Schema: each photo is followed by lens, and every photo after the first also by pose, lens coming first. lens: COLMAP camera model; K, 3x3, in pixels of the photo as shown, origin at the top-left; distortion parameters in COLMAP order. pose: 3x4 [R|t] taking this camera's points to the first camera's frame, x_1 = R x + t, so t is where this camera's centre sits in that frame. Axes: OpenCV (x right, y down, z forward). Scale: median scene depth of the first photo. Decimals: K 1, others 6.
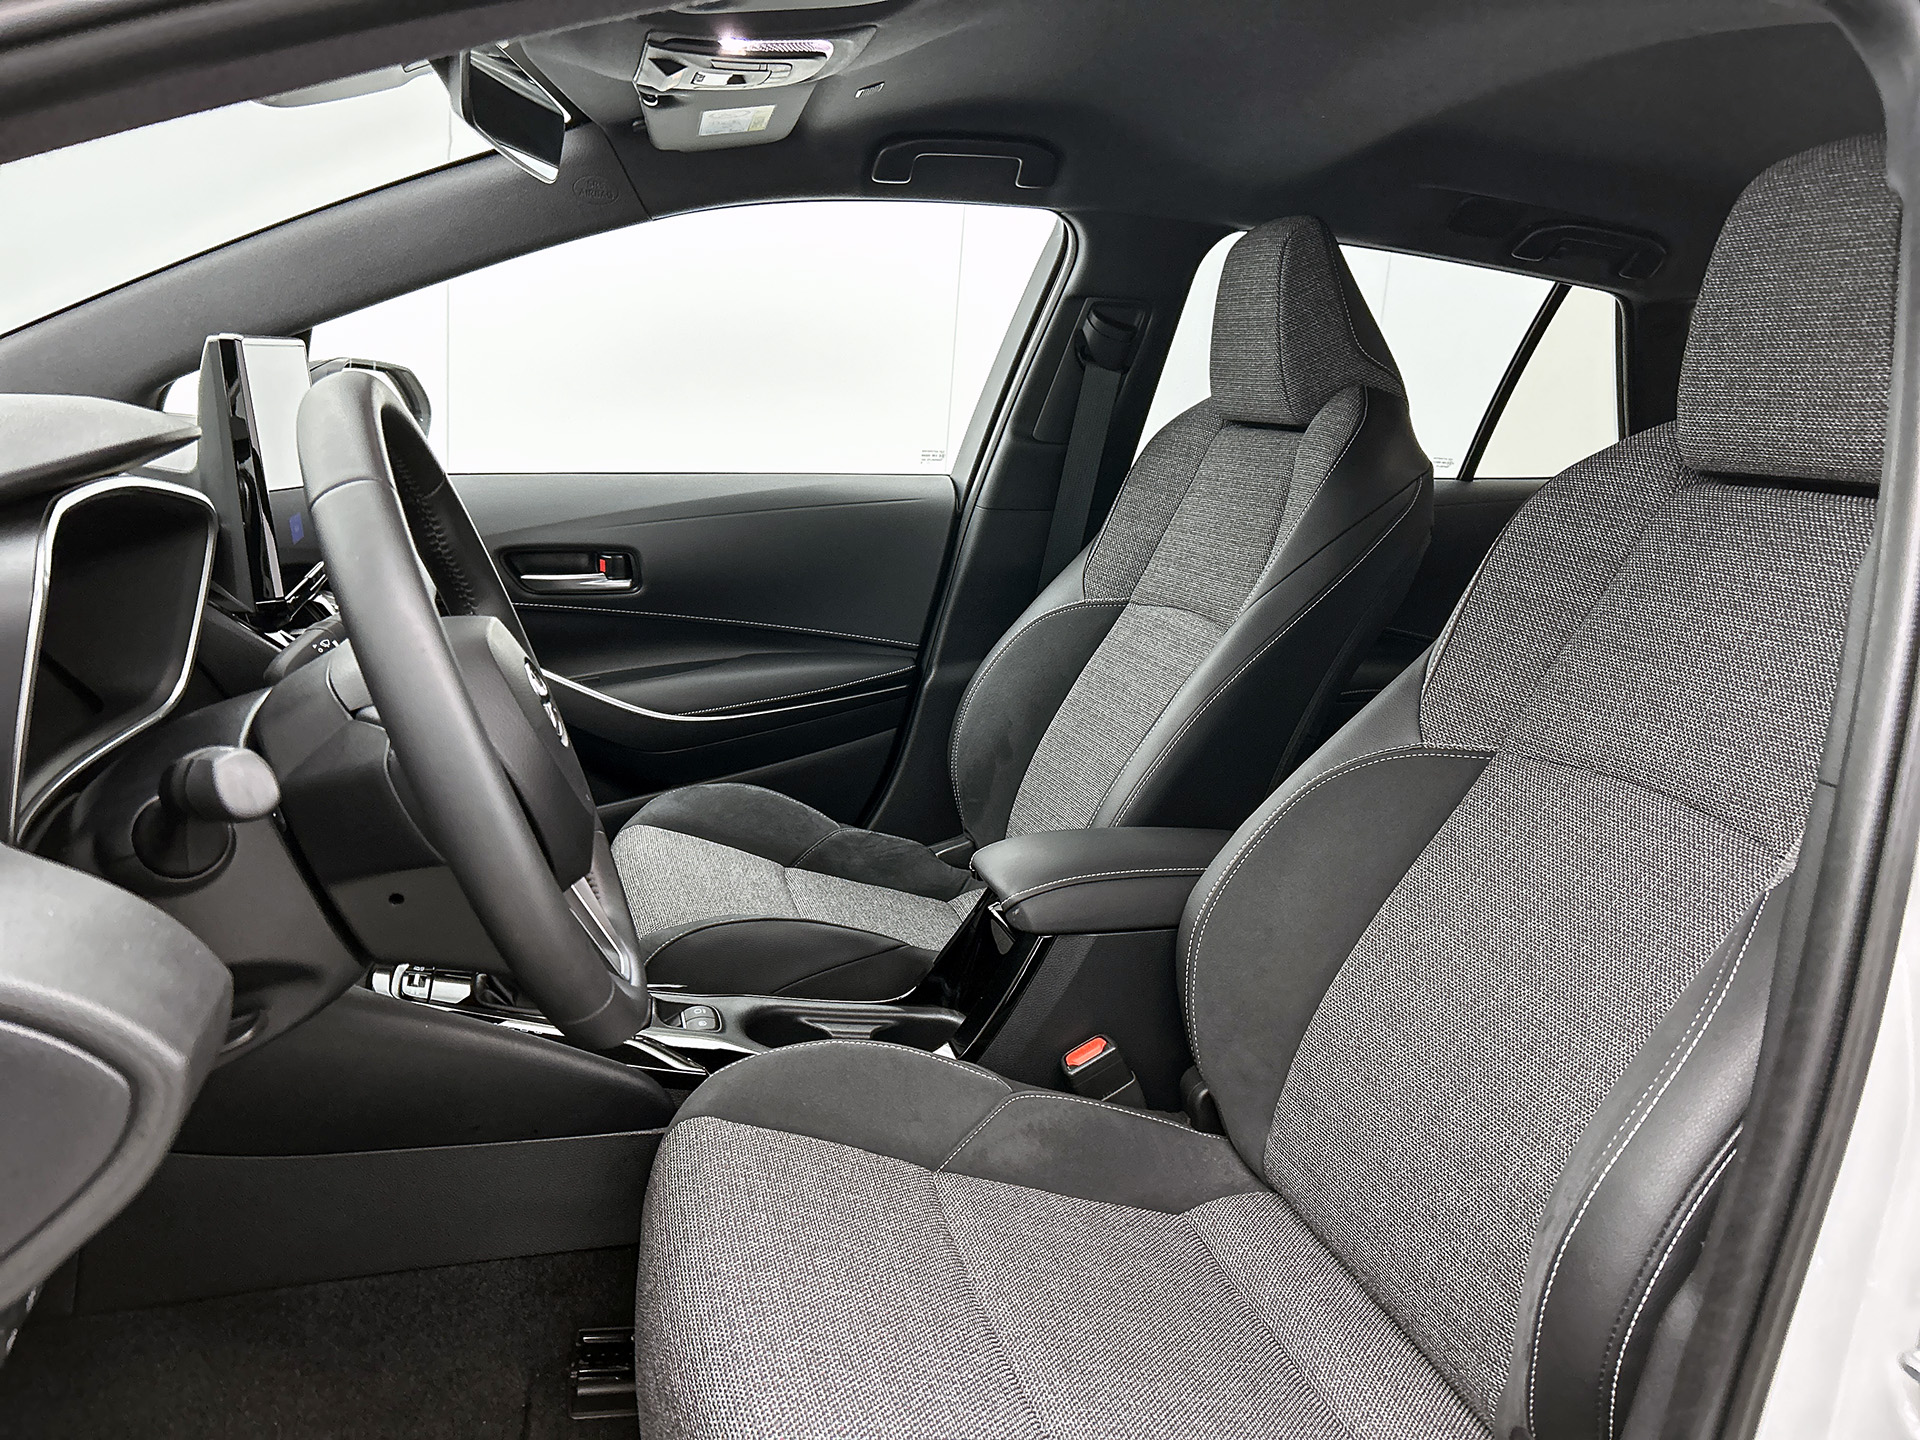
lens RADIAL K [[1450.5, 0, 953.3], [0, 1450.5, 705.3], [0, 0, 1]] dist [0.073337, -0.095341]
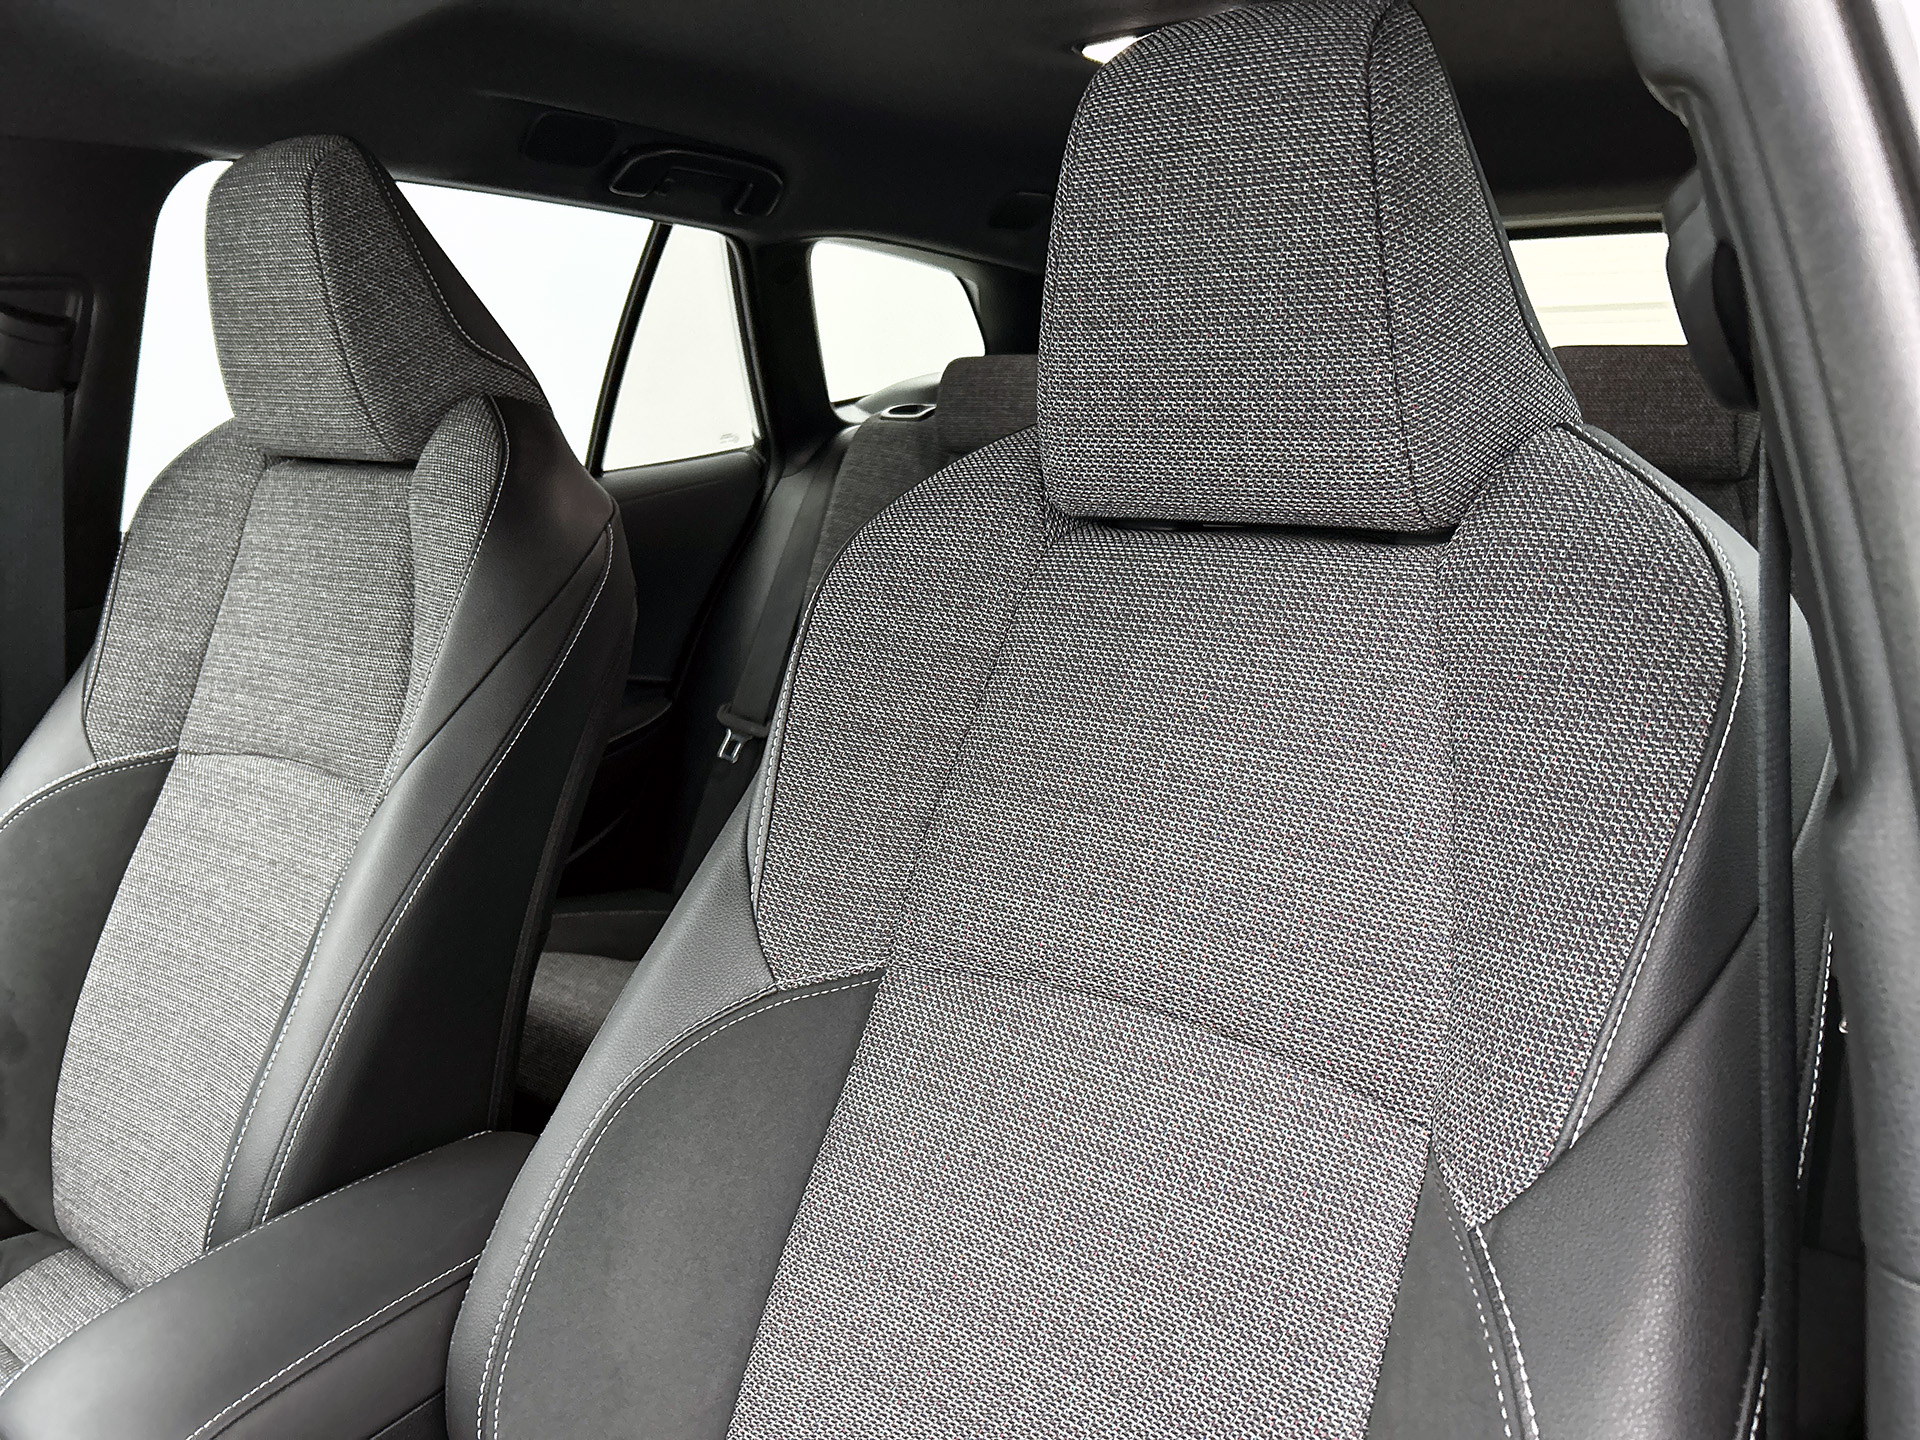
lens RADIAL K [[1450.5, 0, 953.3], [0, 1450.5, 705.3], [0, 0, 1]] dist [0.073337, -0.095341]
pose [[0.796697, -0.229554, 0.559088, 0.040092], [0.202762, 0.972967, 0.110553, -0.101427], [-0.569353, 0.025284, 0.821705, 0.303787]]
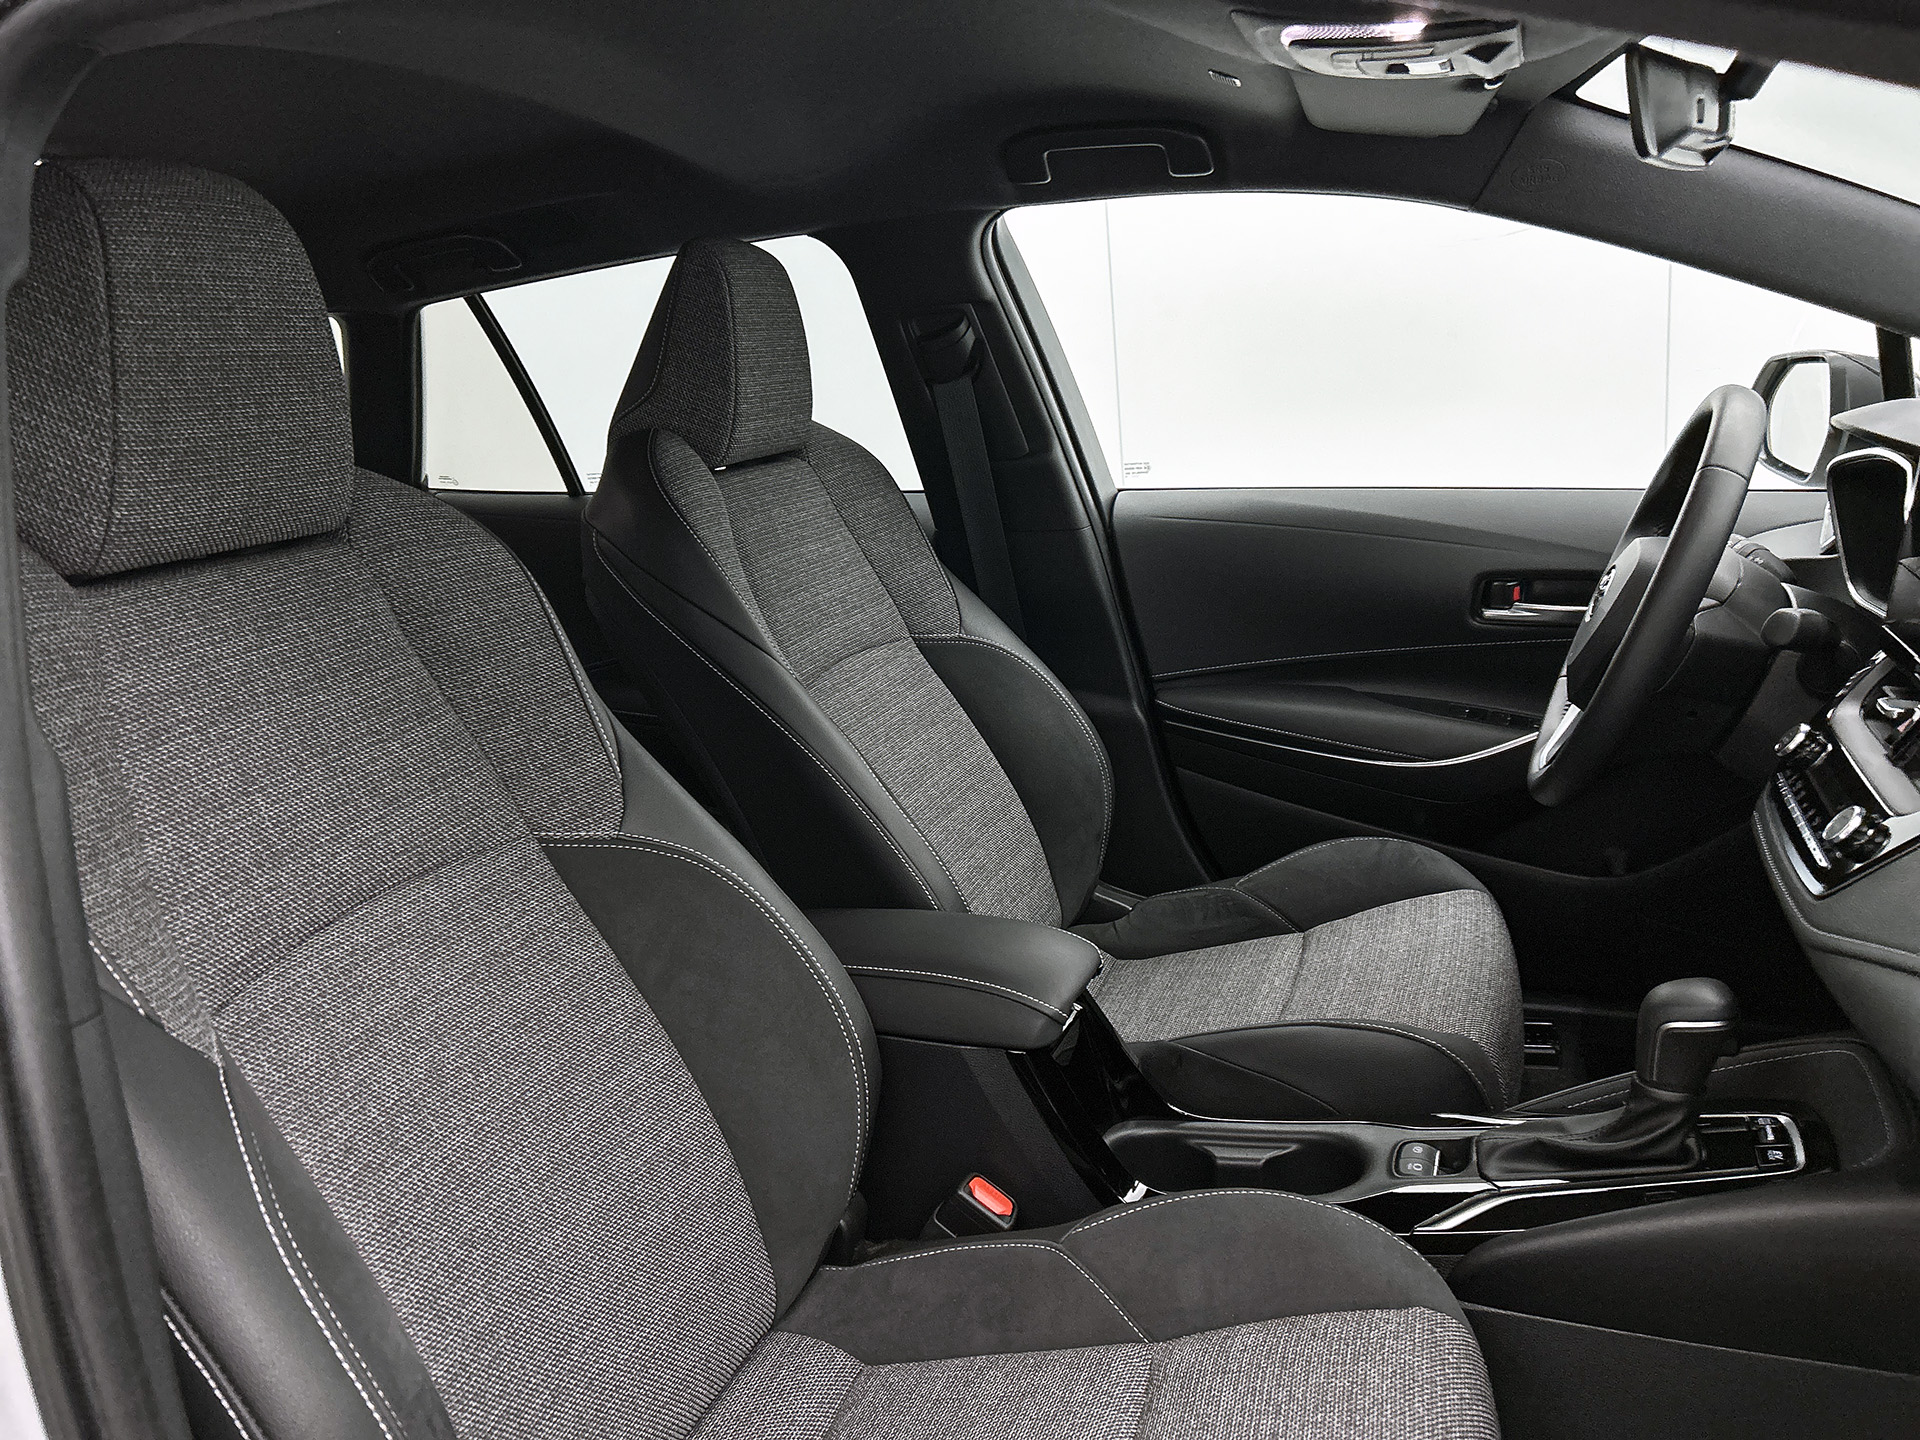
lens RADIAL K [[1450.5, 0, 953.3], [0, 1450.5, 705.3], [0, 0, 1]] dist [0.073337, -0.095341]
pose [[-0.811038, -0.131043, 0.570128, -0.309638], [0.155668, 0.891104, 0.426264, -0.326033], [-0.563902, 0.434466, -0.702320, 1.236349]]
